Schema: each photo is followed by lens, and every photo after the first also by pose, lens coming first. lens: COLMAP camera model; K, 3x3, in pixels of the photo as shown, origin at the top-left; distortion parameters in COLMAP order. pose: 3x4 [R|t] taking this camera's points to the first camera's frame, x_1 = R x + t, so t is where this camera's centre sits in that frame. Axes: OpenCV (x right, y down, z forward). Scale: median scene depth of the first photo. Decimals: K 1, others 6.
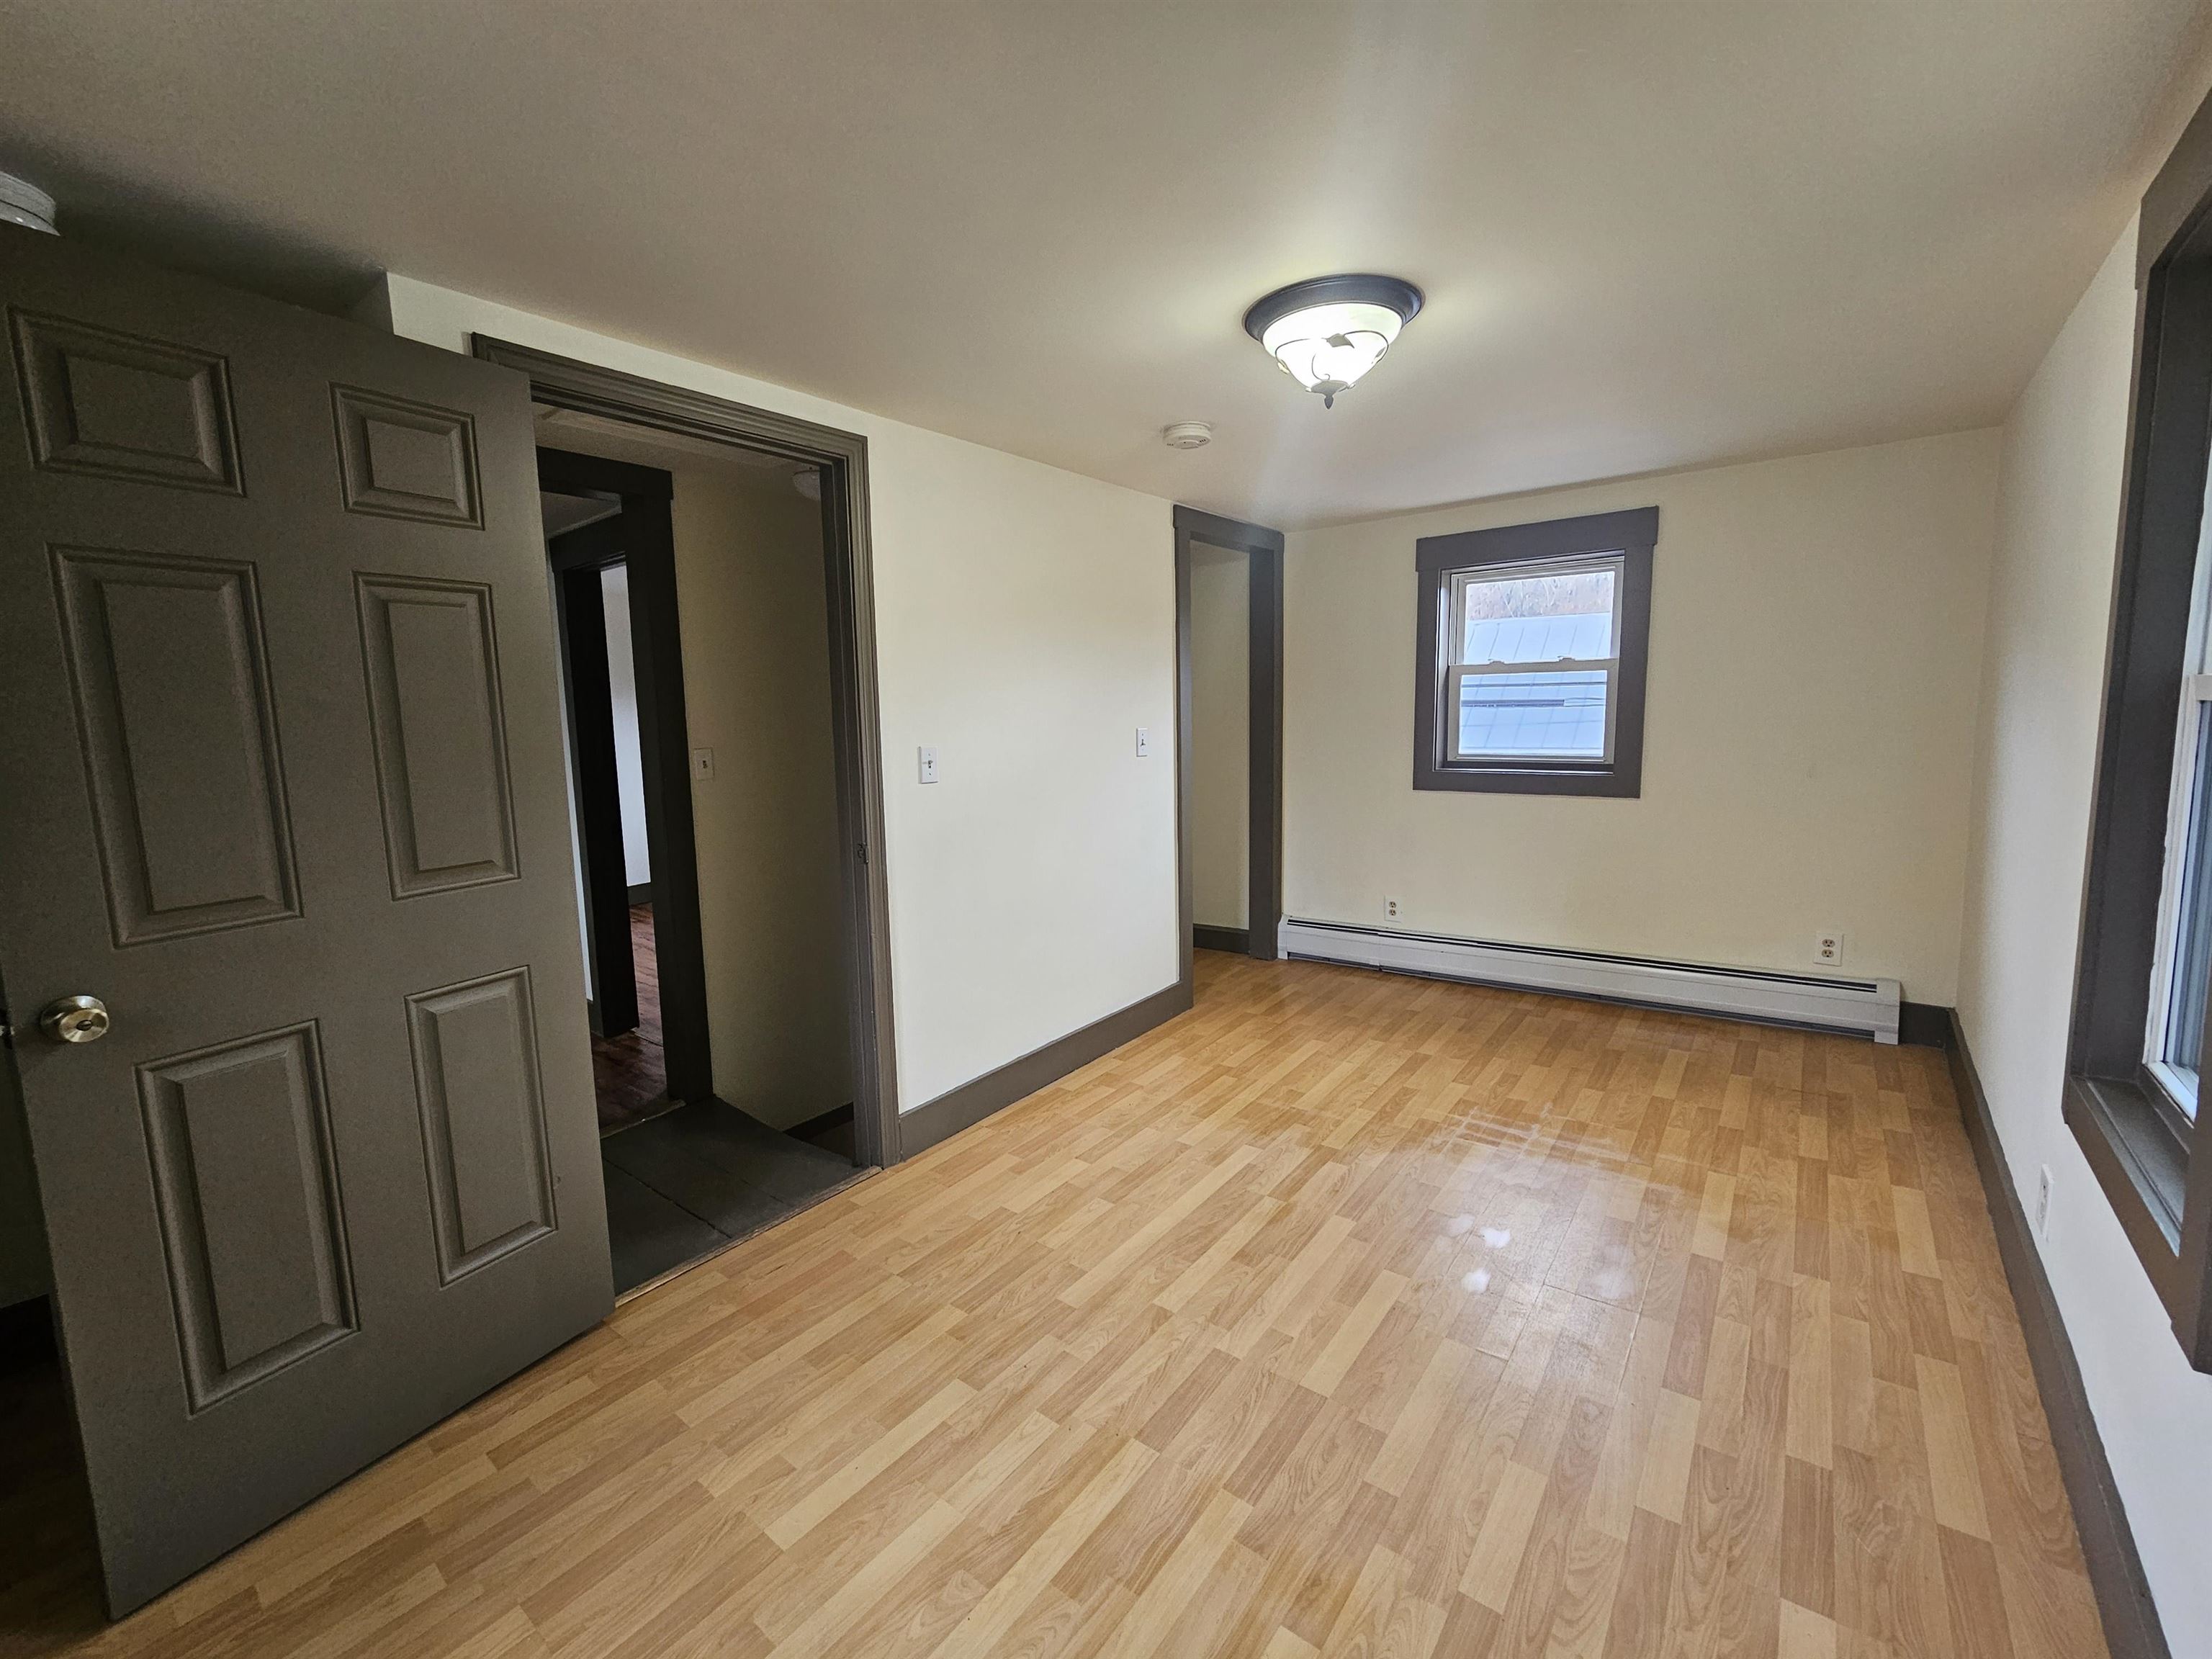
lens RADIAL K [[912.4, 0, 1087.0], [0, 912.4, 819.3], [0, 0, 1]] dist [0.003792, -0.002188]
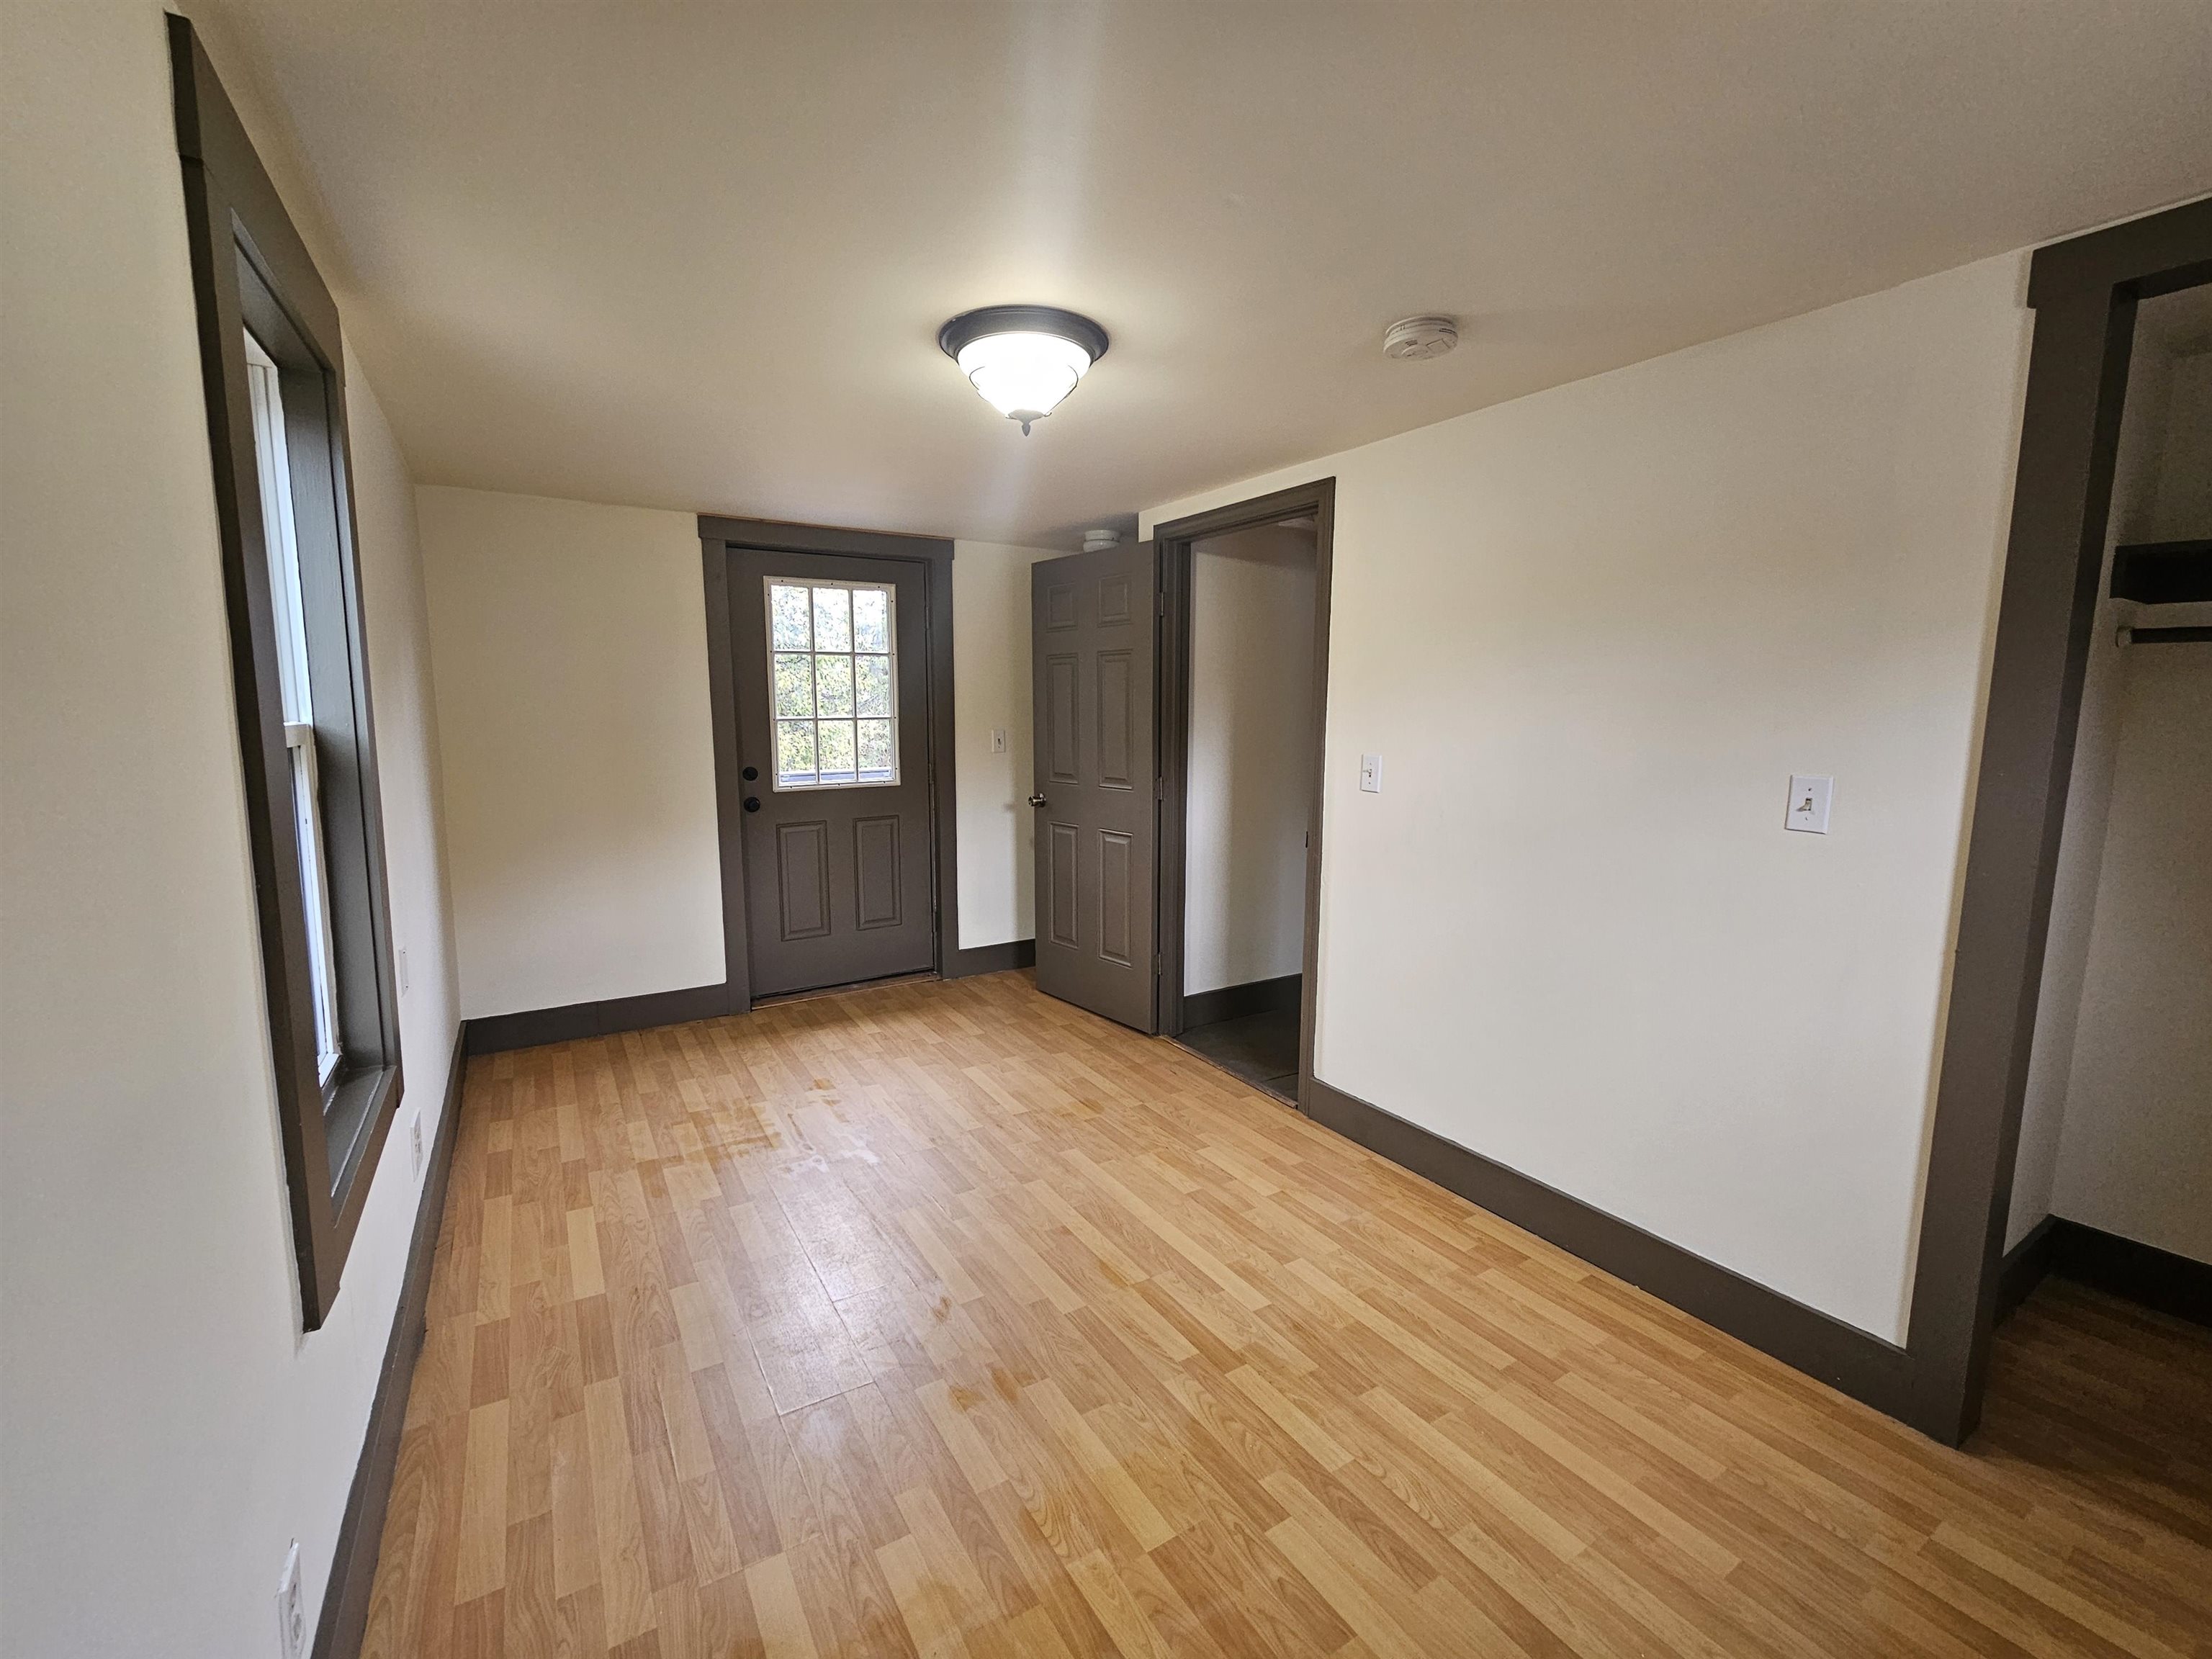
lens RADIAL K [[912.4, 0, 1089.9], [0, 912.4, 824.3], [0, 0, 1]] dist [0.003792, -0.002188]
pose [[-0.338261, 0.147607, -0.929404, 1.074478], [-0.111678, 0.974346, 0.195391, -0.205180], [0.934402, 0.169887, -0.313099, 1.259596]]
